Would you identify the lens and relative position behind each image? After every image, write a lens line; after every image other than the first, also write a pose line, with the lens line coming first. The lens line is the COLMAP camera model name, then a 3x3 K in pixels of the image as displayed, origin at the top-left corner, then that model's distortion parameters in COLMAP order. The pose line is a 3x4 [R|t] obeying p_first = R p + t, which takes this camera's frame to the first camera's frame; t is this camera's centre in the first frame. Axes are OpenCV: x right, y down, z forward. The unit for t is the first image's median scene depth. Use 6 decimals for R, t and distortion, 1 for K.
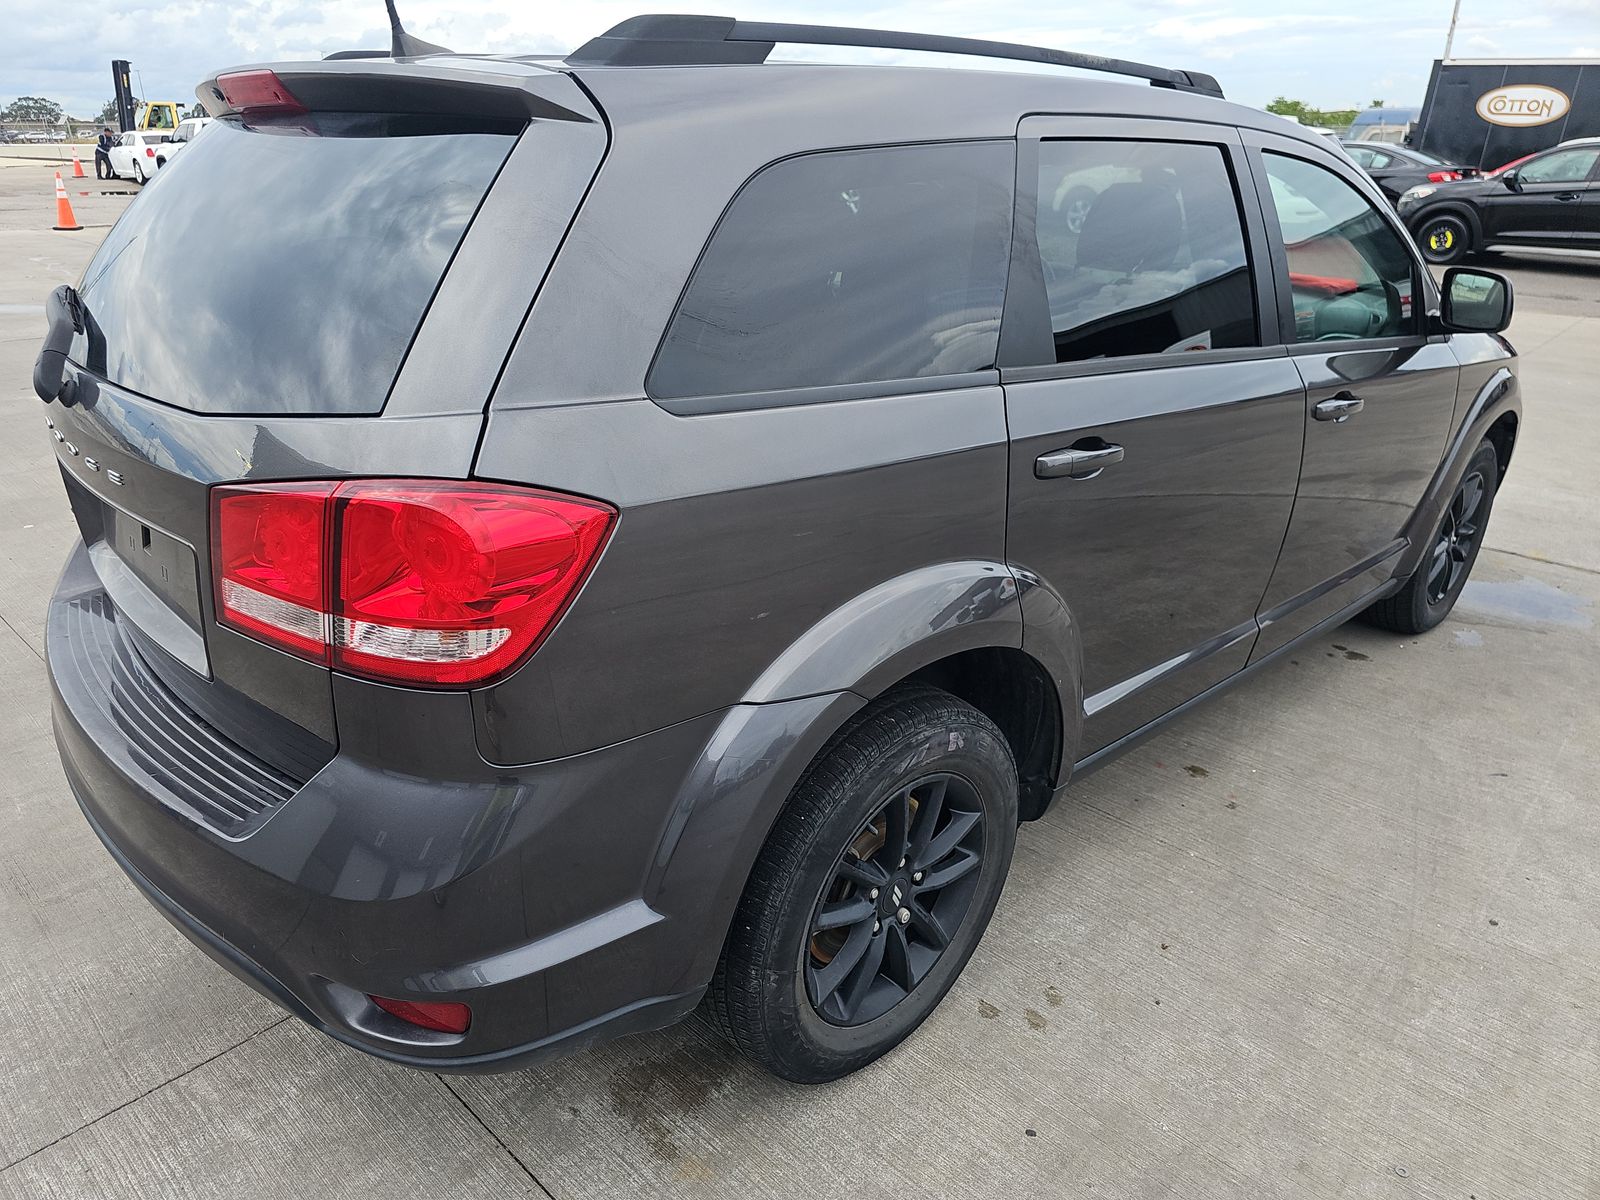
lens RADIAL K [[1076.7, 0, 800.0], [0, 1076.7, 600.0], [0, 0, 1]] dist [0.037703, -0.042125]
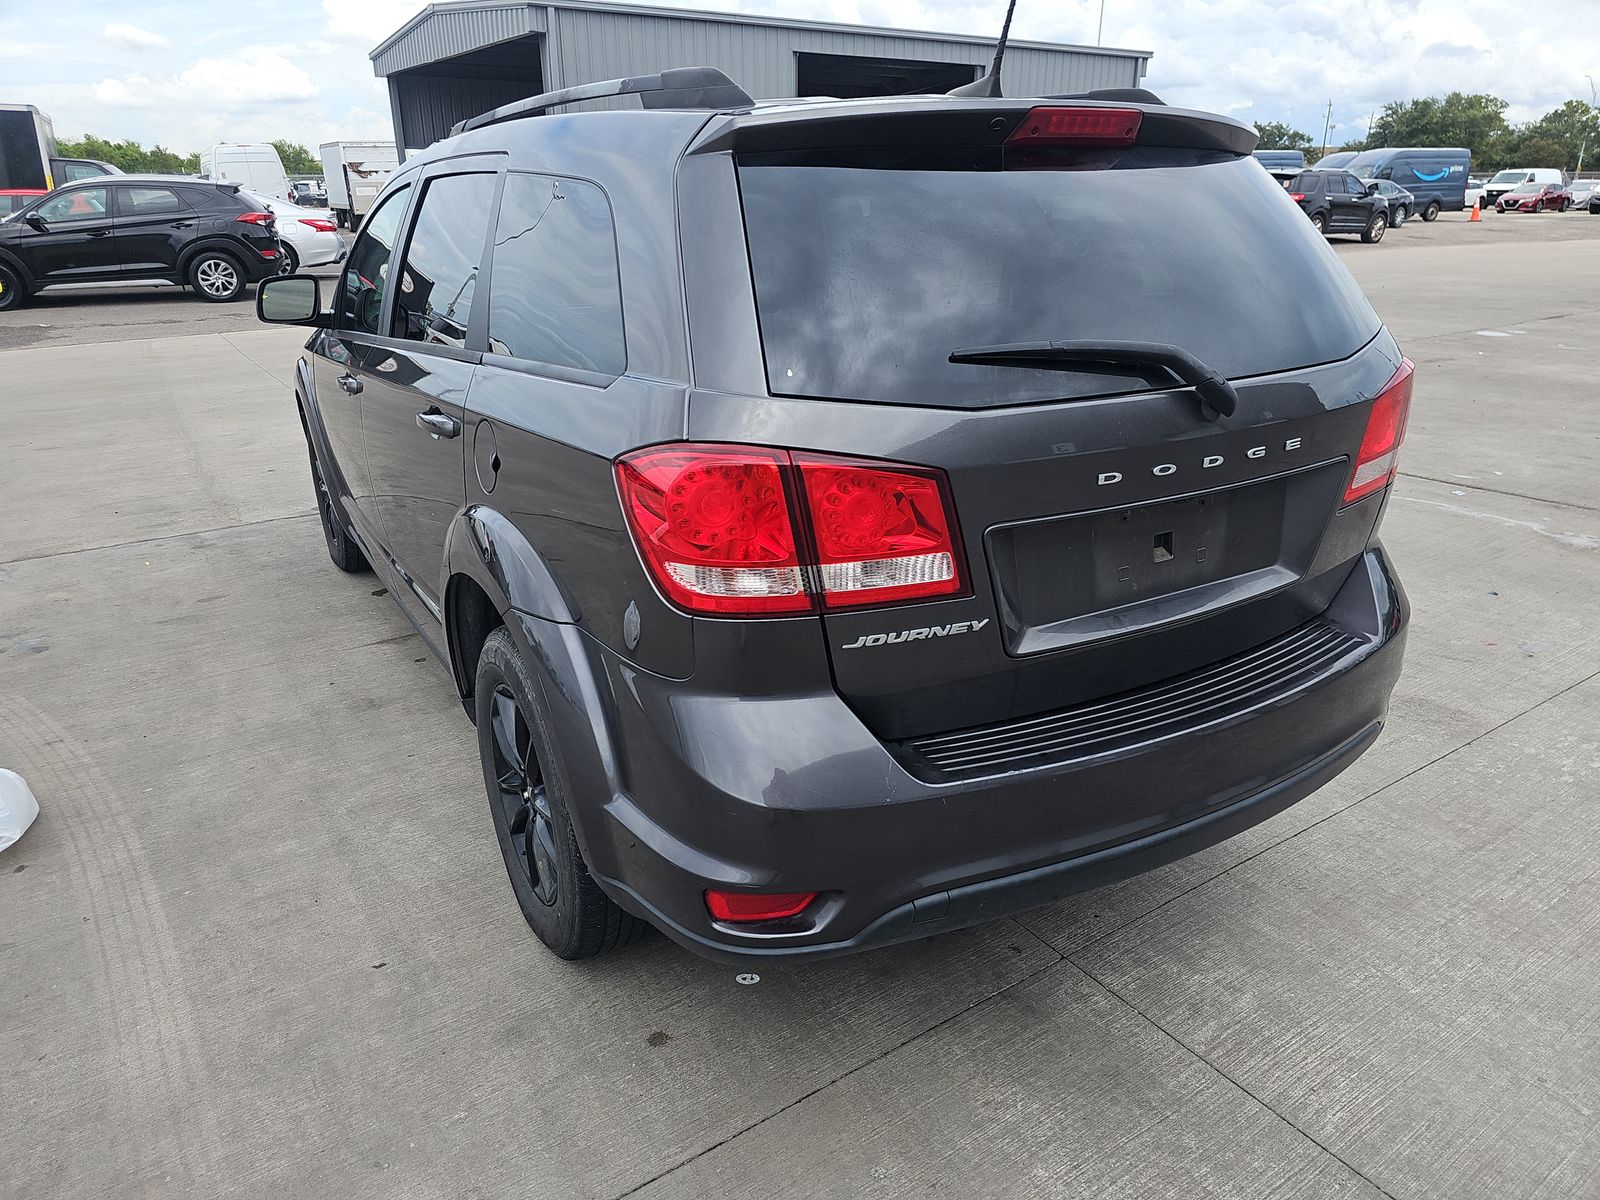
lens RADIAL K [[1055.8, 0, 800.0], [0, 1055.8, 600.0], [0, 0, 1]] dist [0.044432, -0.051438]
pose [[0.221758, -0.357722, 0.907115, -1.445379], [0.383120, 0.887429, 0.256300, -0.361361], [-0.896684, 0.290697, 0.333845, 0.878652]]
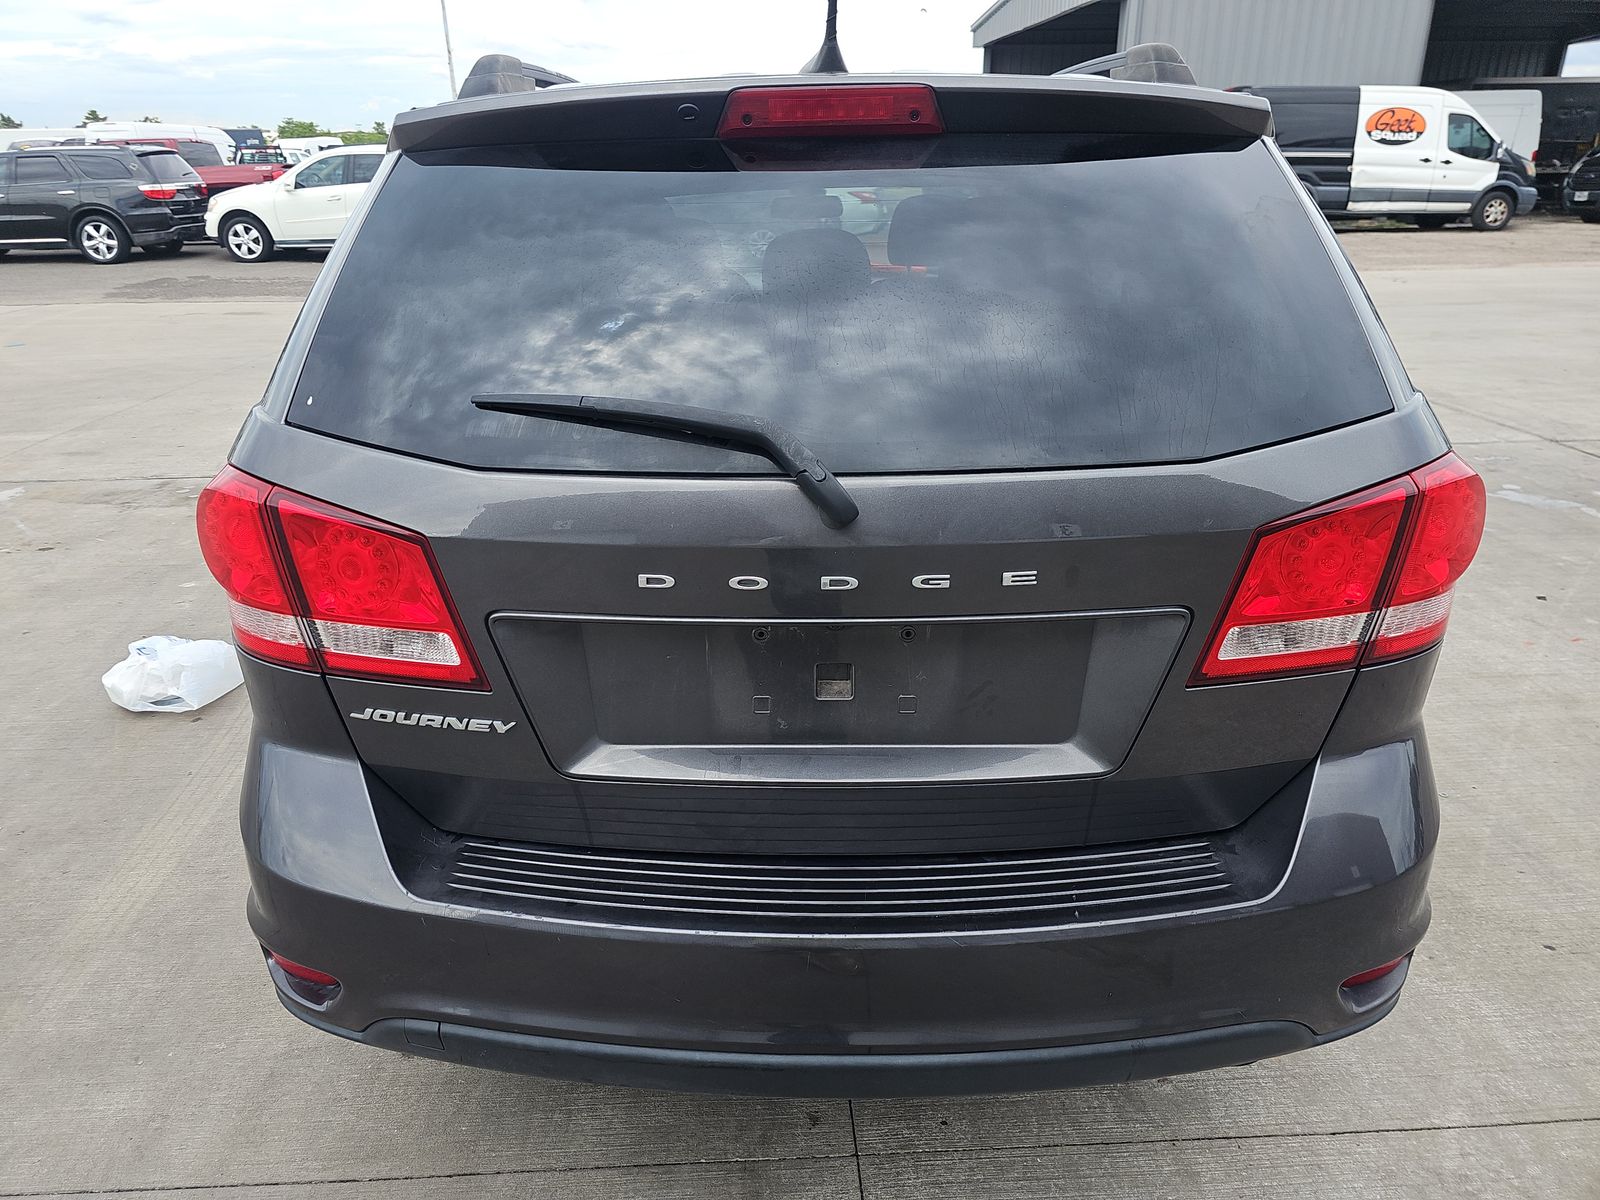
lens RADIAL K [[1064.0, 0, 801.0], [0, 1064.0, 580.9], [0, 0, 1]] dist [0.033441, -0.039578]
pose [[0.695408, -0.278893, 0.662289, -0.972882], [0.295869, 0.950998, 0.089805, -0.175532], [-0.654881, 0.133499, 0.743847, 0.391777]]
